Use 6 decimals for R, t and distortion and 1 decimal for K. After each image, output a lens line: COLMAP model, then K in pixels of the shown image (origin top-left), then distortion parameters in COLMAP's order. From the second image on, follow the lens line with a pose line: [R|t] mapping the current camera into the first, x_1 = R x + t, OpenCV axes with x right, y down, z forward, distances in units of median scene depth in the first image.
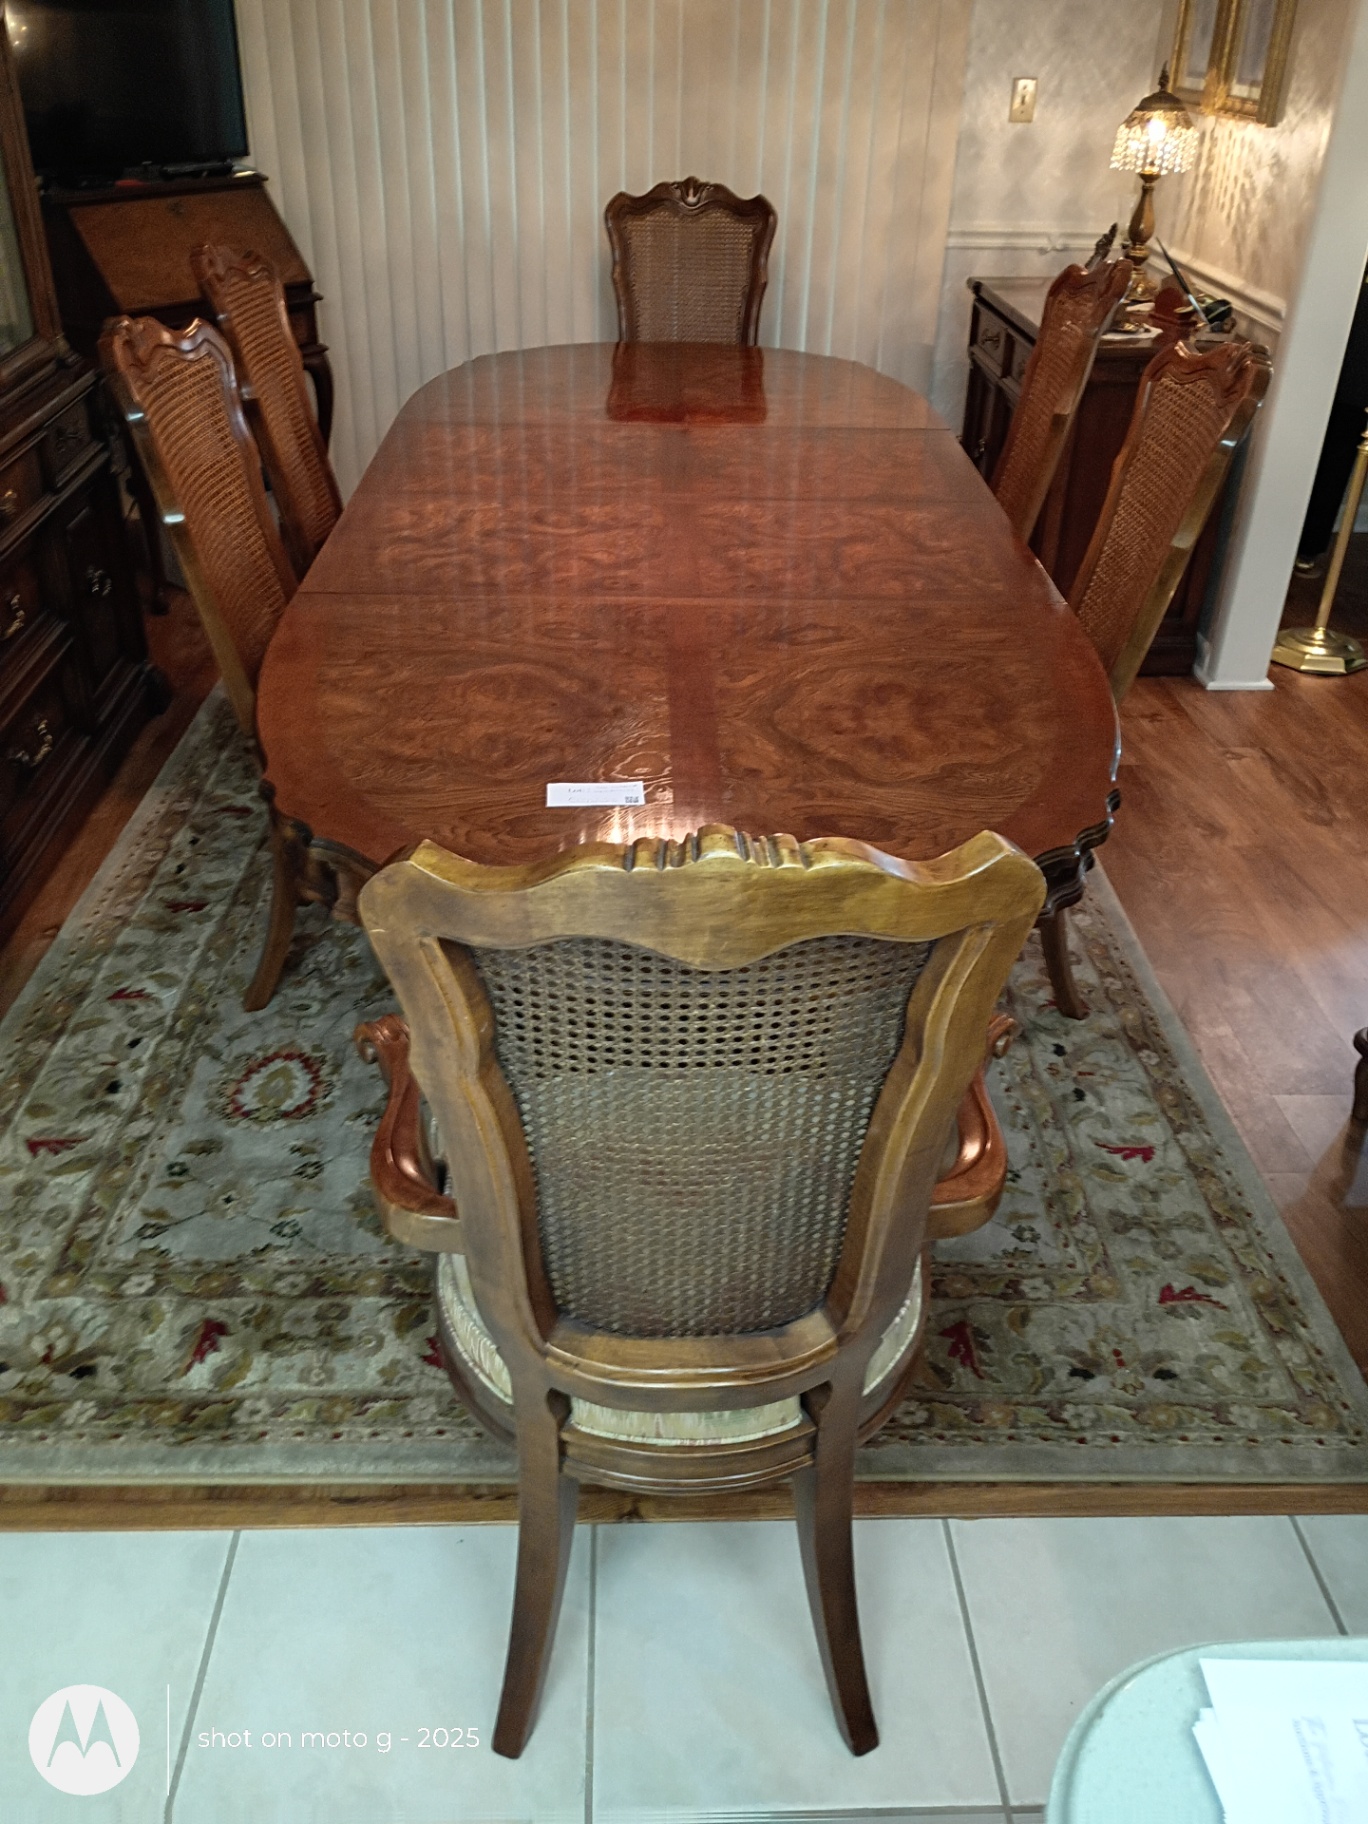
lens RADIAL K [[1507.8, 0, 684.3], [0, 1507.8, 917.4], [0, 0, 1]] dist [0.043327, -0.047777]
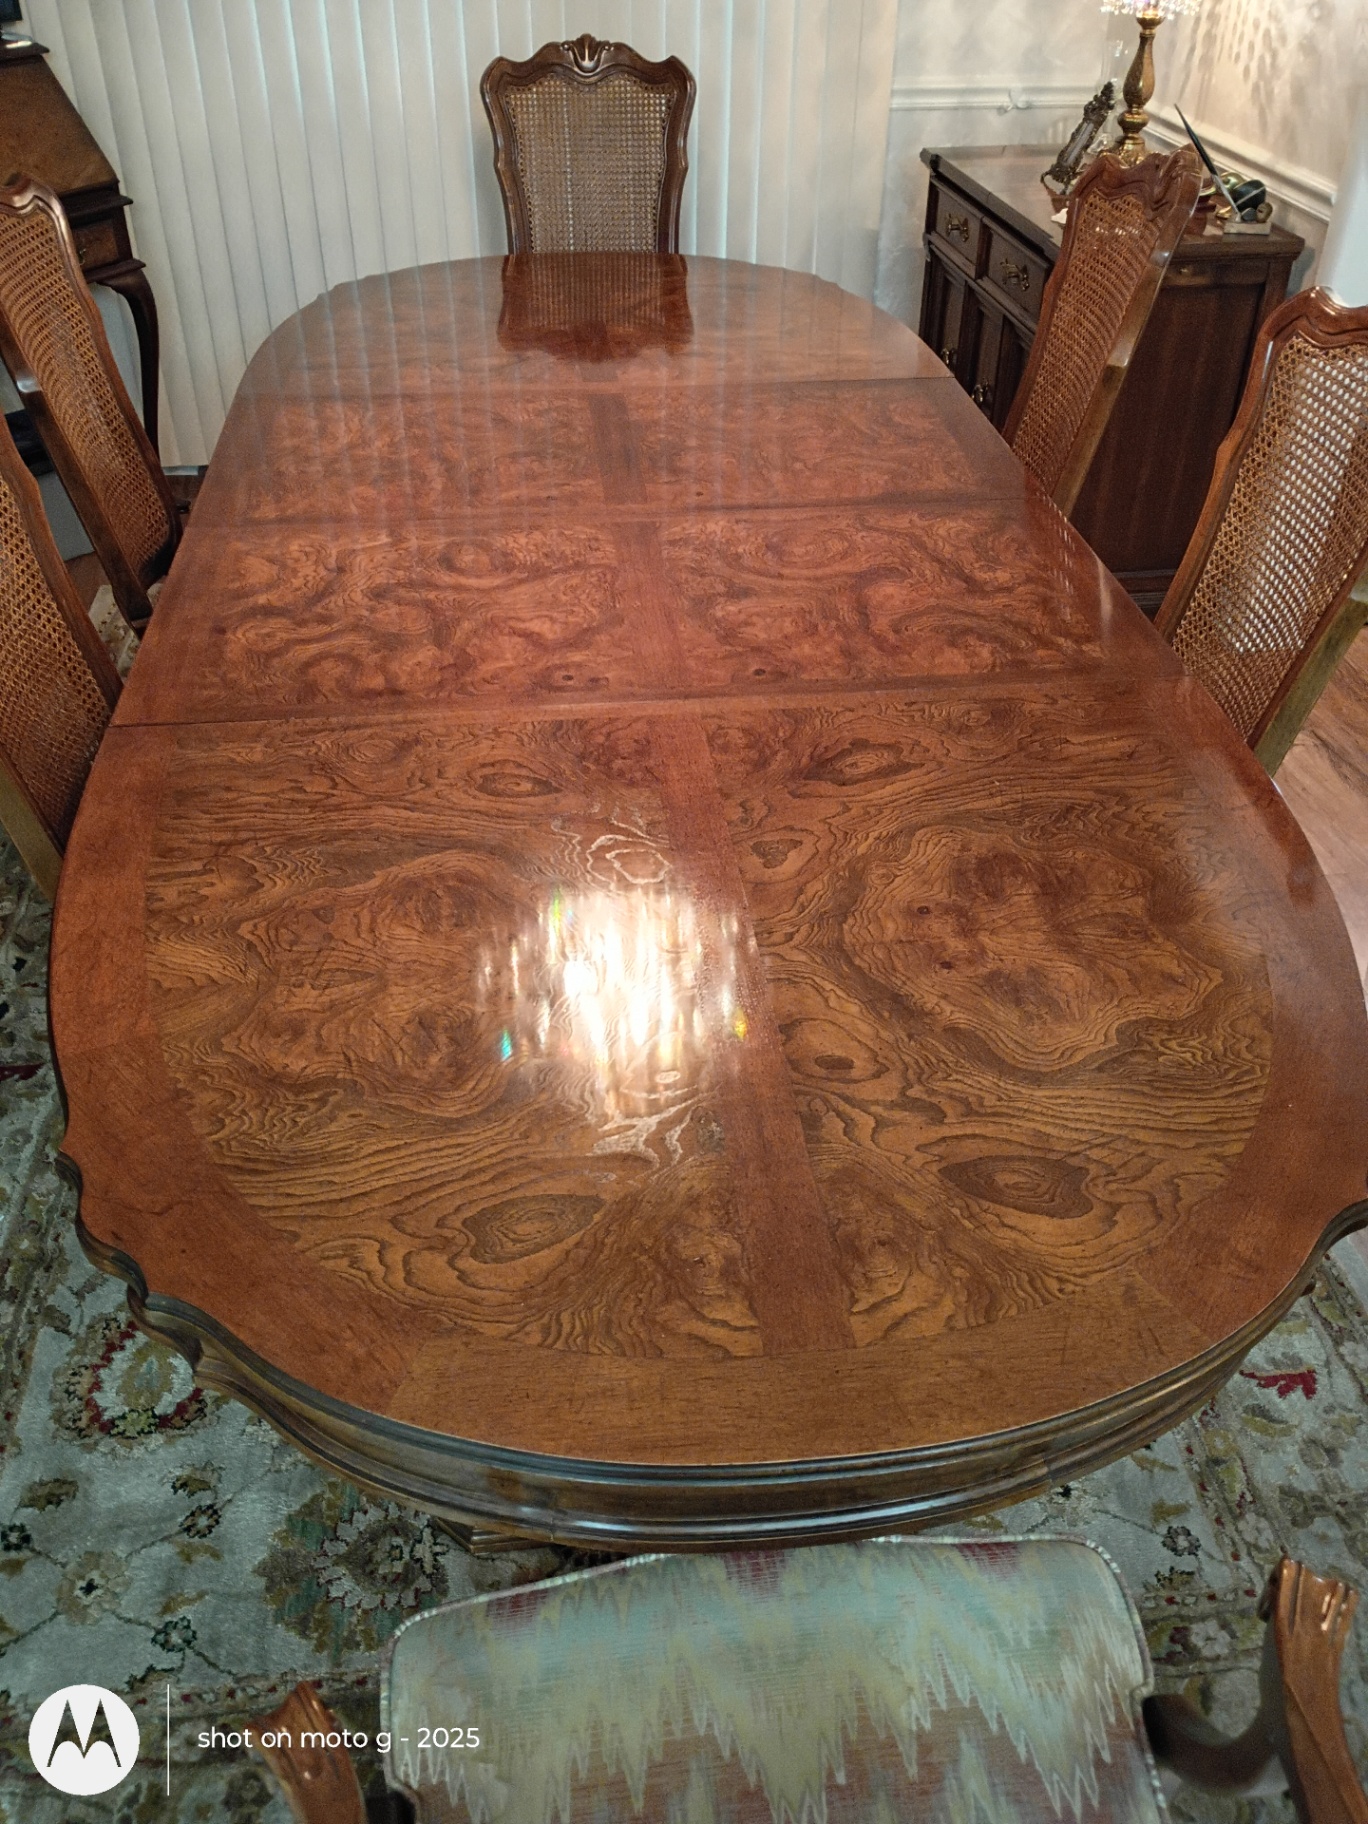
lens RADIAL K [[1507.8, 0, 686.8], [0, 1507.8, 919.7], [0, 0, 1]] dist [0.043327, -0.047777]
pose [[0.995834, -0.064977, 0.063974, -0.040135], [0.058822, 0.993851, 0.093808, -0.159240], [-0.069676, -0.089655, 0.993533, 0.261000]]
